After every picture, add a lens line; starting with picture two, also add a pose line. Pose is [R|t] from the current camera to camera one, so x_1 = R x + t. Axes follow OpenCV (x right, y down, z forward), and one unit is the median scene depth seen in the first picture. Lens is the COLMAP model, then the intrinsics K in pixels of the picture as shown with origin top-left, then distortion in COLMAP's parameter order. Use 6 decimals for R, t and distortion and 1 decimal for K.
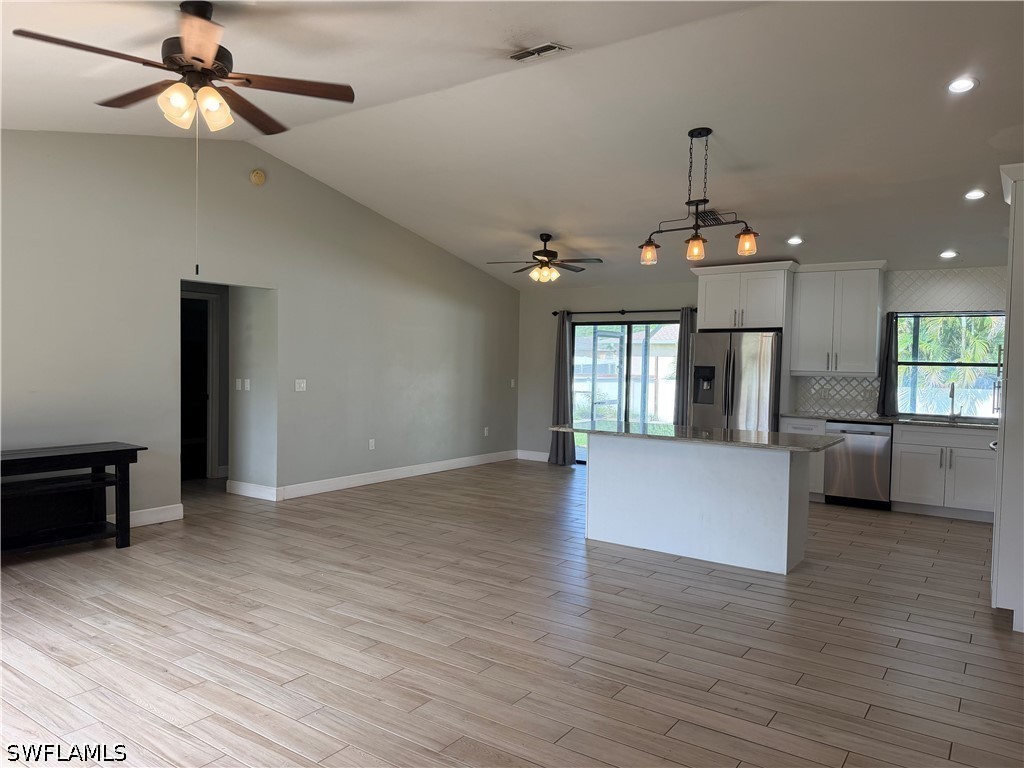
lens RADIAL K [[721.8, 0, 493.5], [0, 721.8, 389.1], [0, 0, 1]] dist [0.121451, -0.131608]
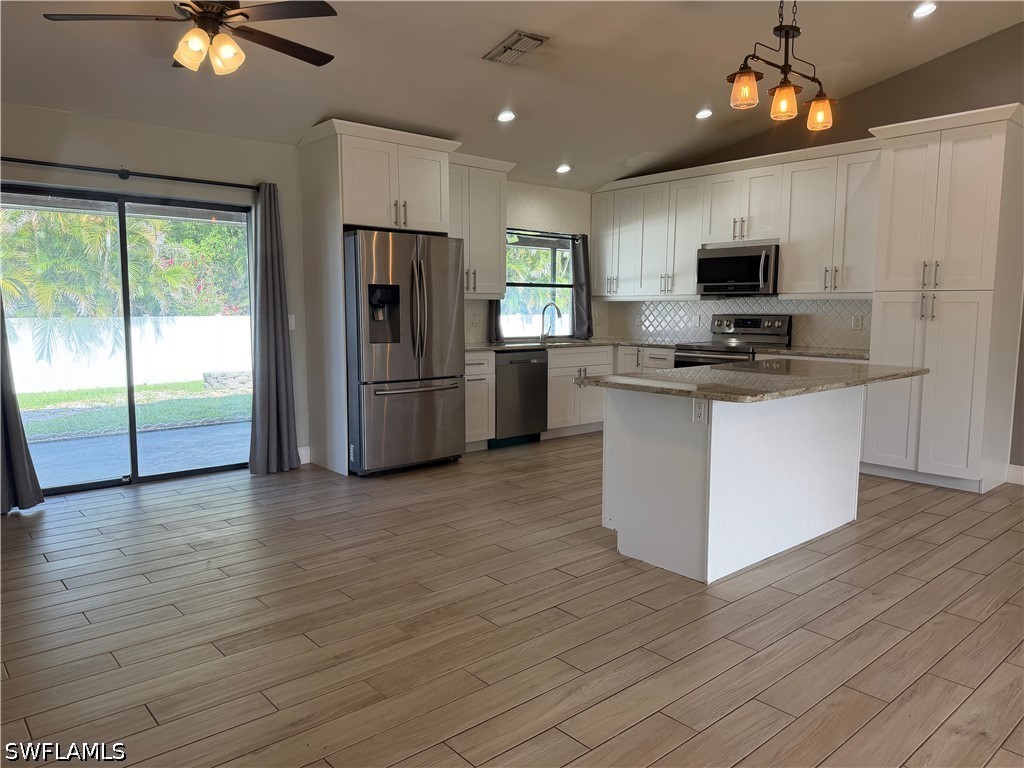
lens RADIAL K [[716.9, 0, 512.0], [0, 716.9, 384.0], [0, 0, 1]] dist [0.120625, -0.191130]
pose [[0.219945, -0.123468, 0.967667, -0.539076], [0.035035, 0.992318, 0.118650, -0.025849], [-0.974883, 0.007805, 0.222581, 1.270858]]
